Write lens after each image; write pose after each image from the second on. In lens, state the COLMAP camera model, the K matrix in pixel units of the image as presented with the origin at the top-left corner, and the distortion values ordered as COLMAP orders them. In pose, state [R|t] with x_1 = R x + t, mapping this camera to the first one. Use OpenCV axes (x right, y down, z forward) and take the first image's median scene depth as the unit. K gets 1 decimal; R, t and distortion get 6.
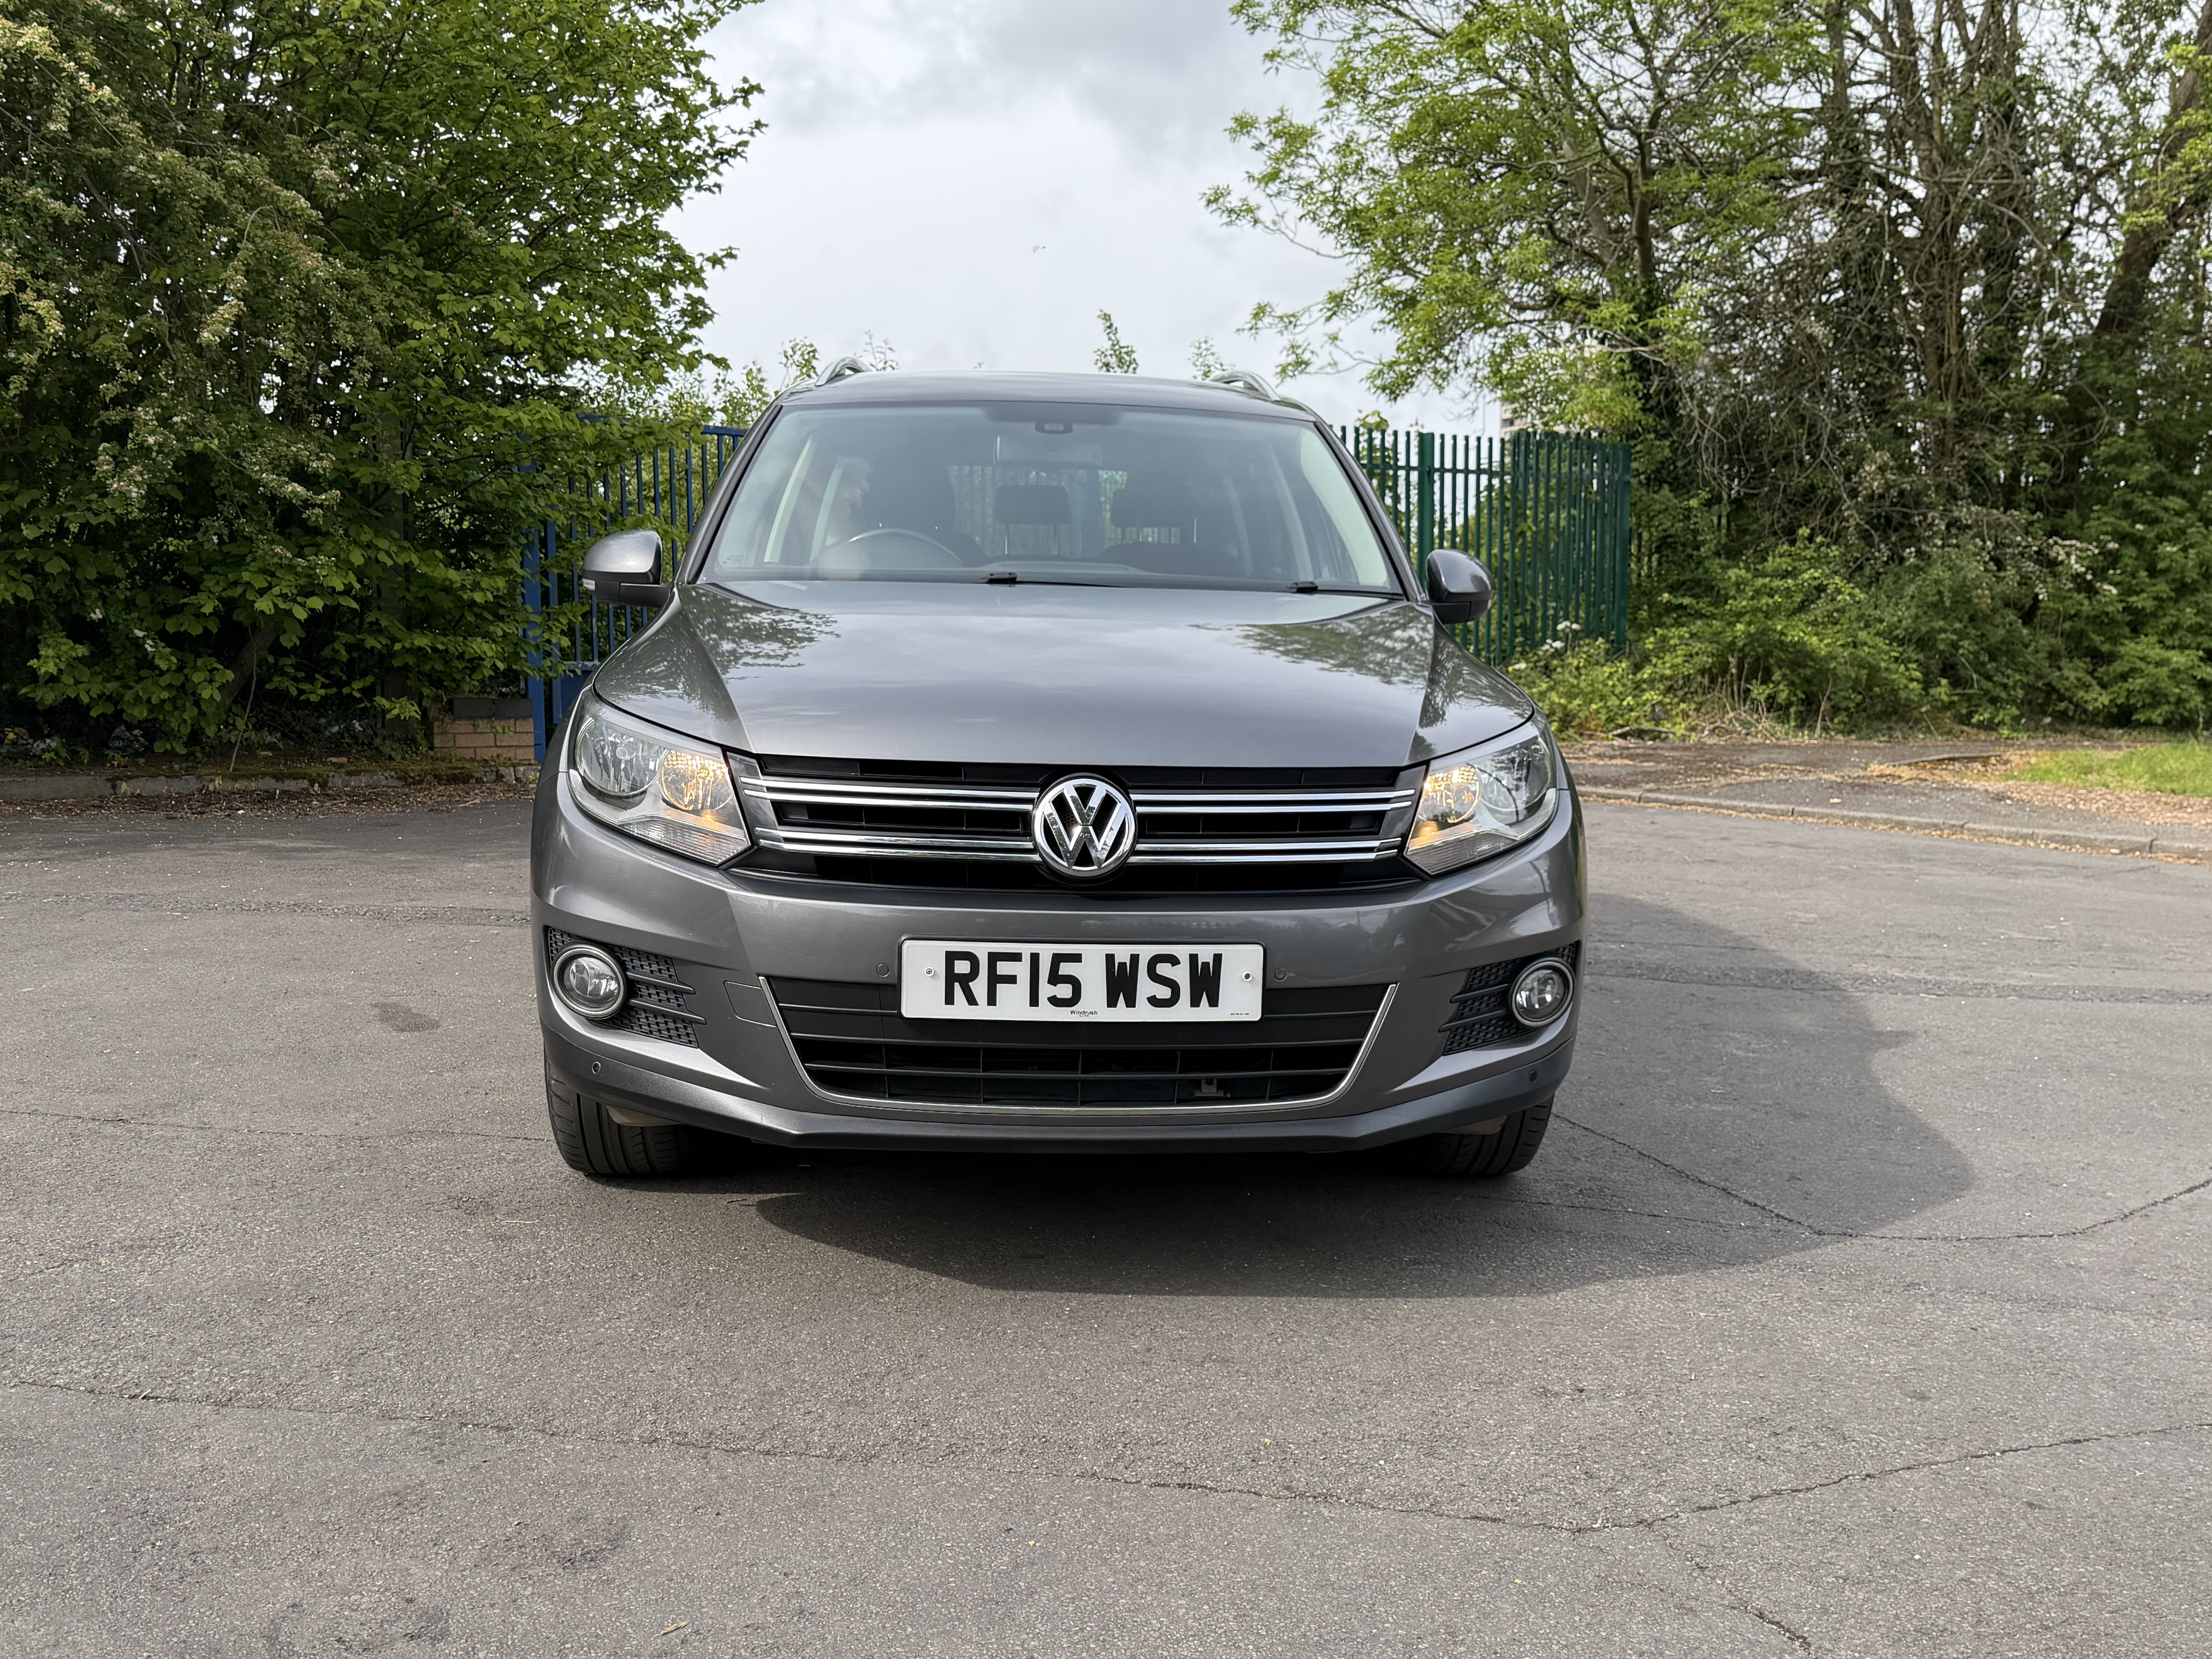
lens RADIAL K [[1704.9, 0, 1046.8], [0, 1704.9, 854.0], [0, 0, 1]] dist [0.129400, -0.186575]
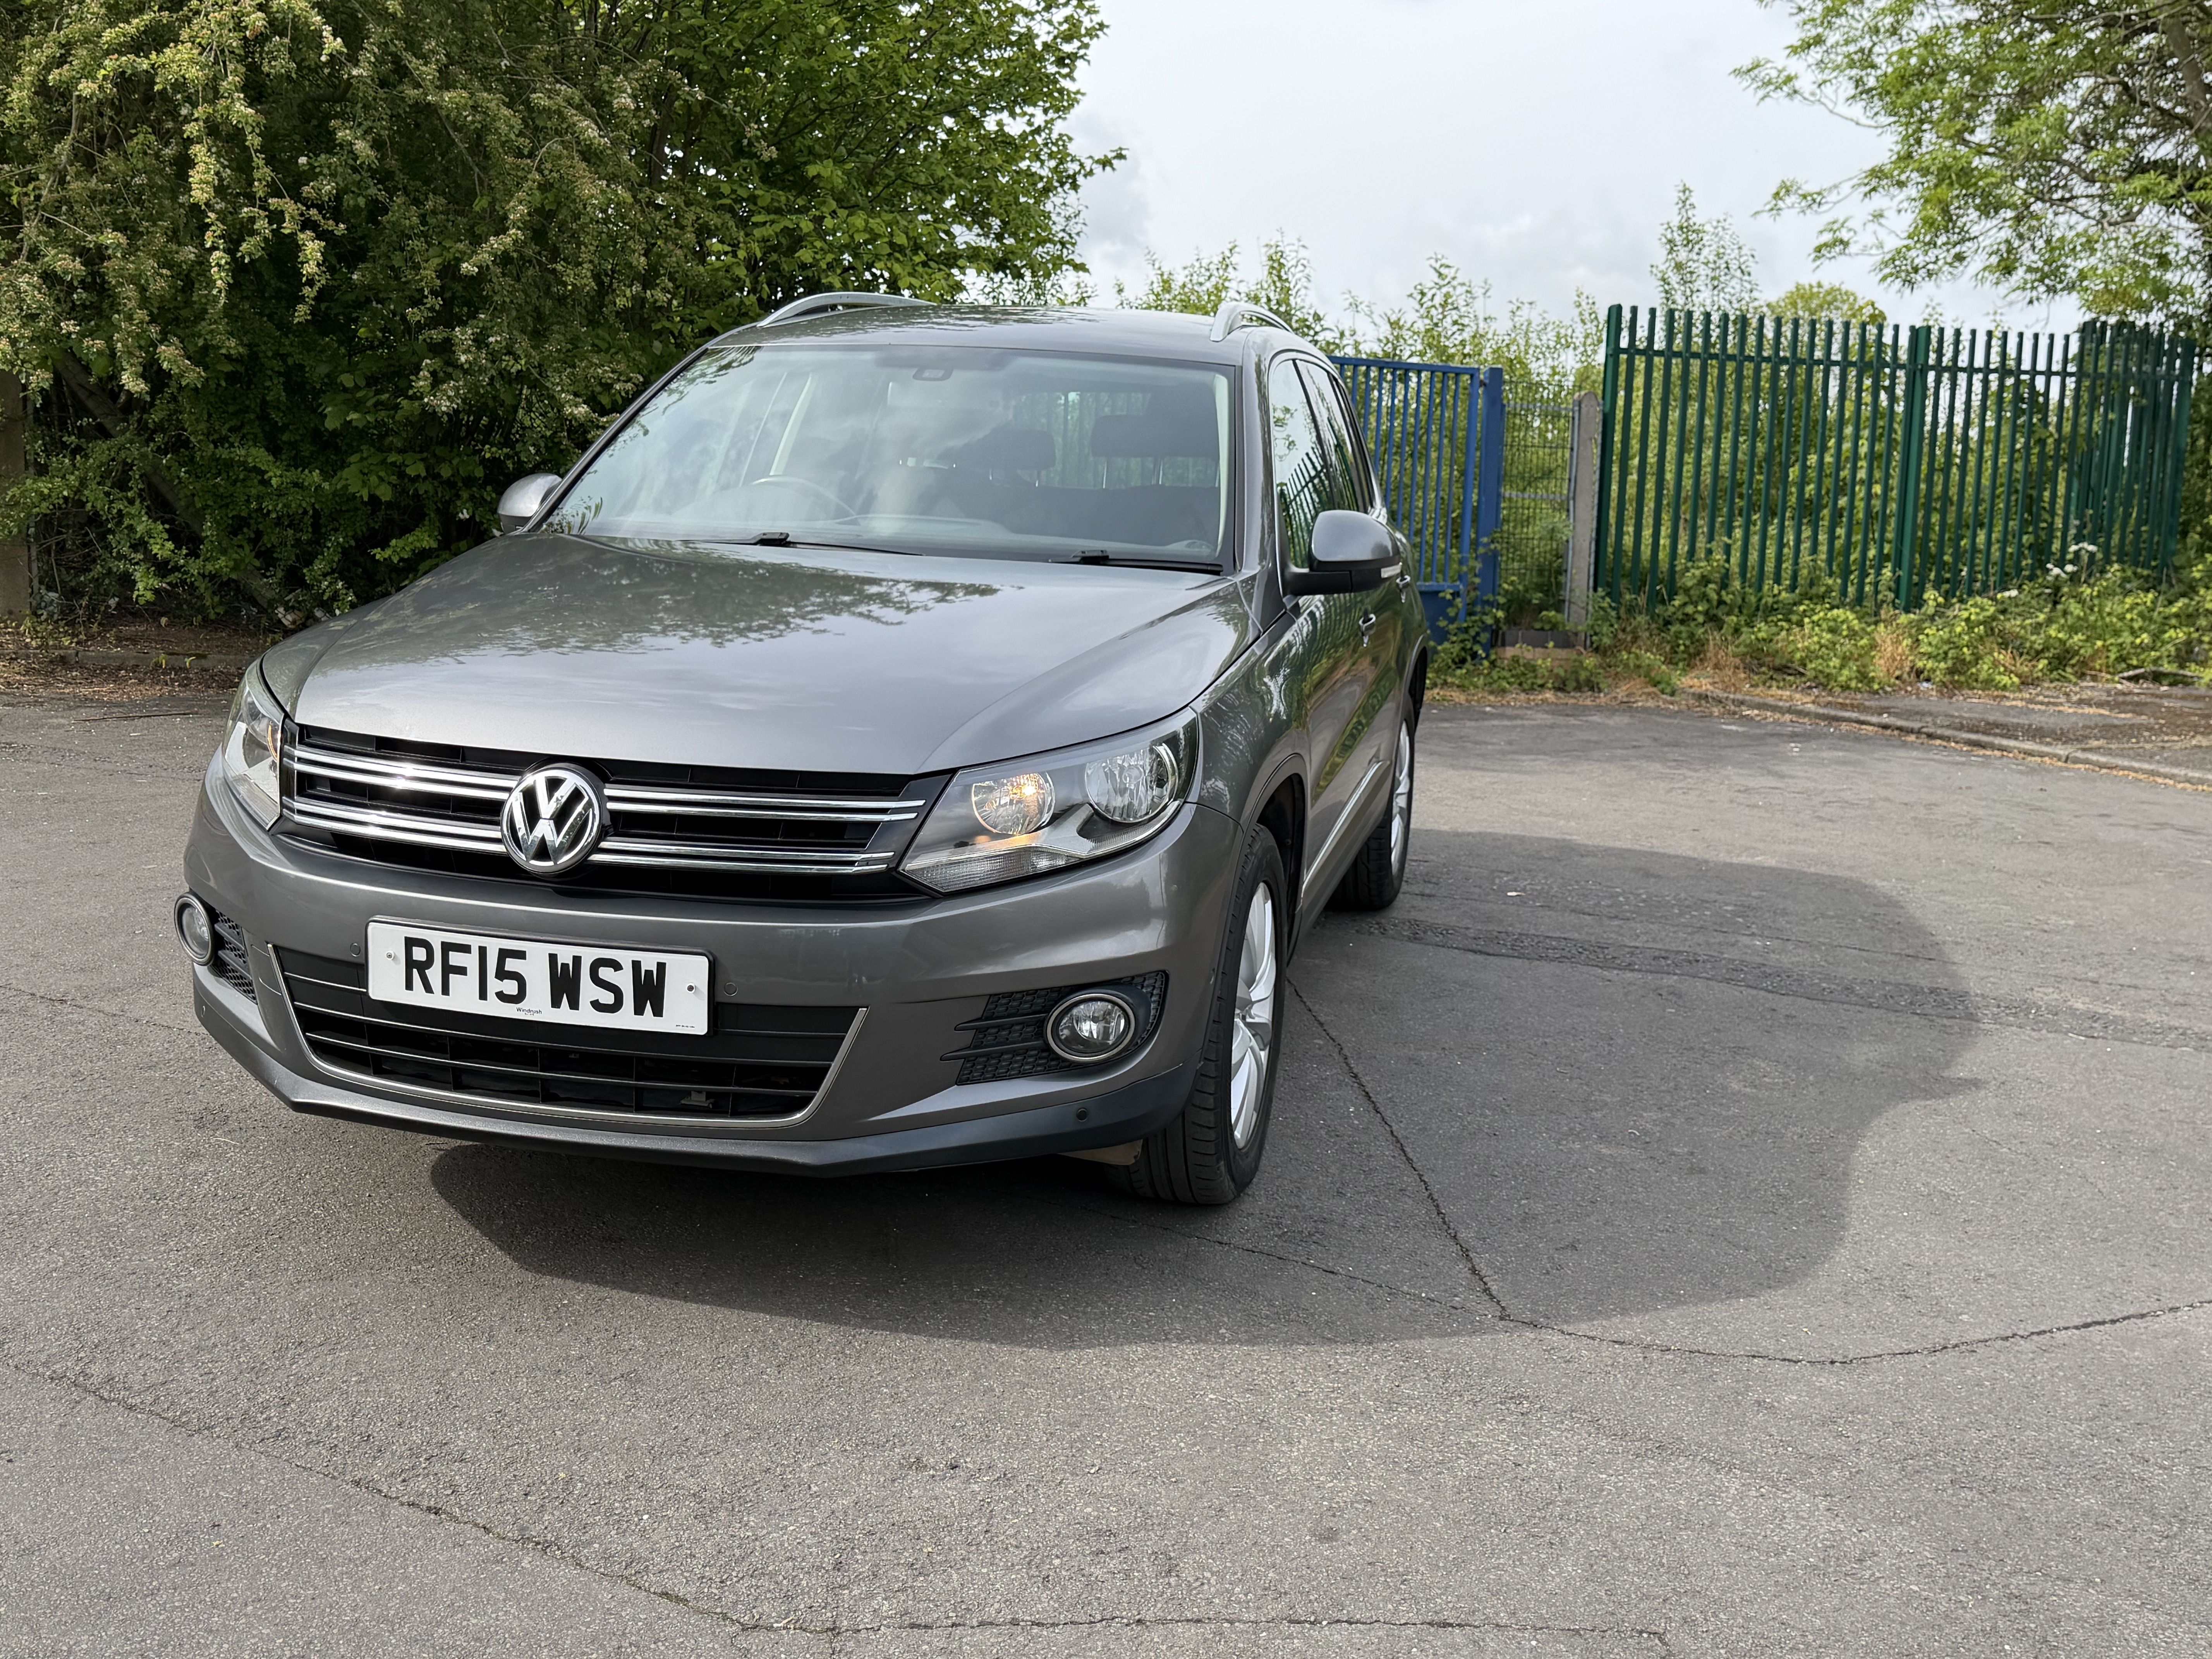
lens RADIAL K [[1706.1, 0, 1052.4], [0, 1706.1, 829.2], [0, 0, 1]] dist [0.137497, -0.221502]
pose [[0.964374, 0.070130, -0.255077, 0.532593], [-0.059027, 0.996956, 0.050936, -0.075309], [0.257872, -0.034065, 0.965578, 0.123621]]
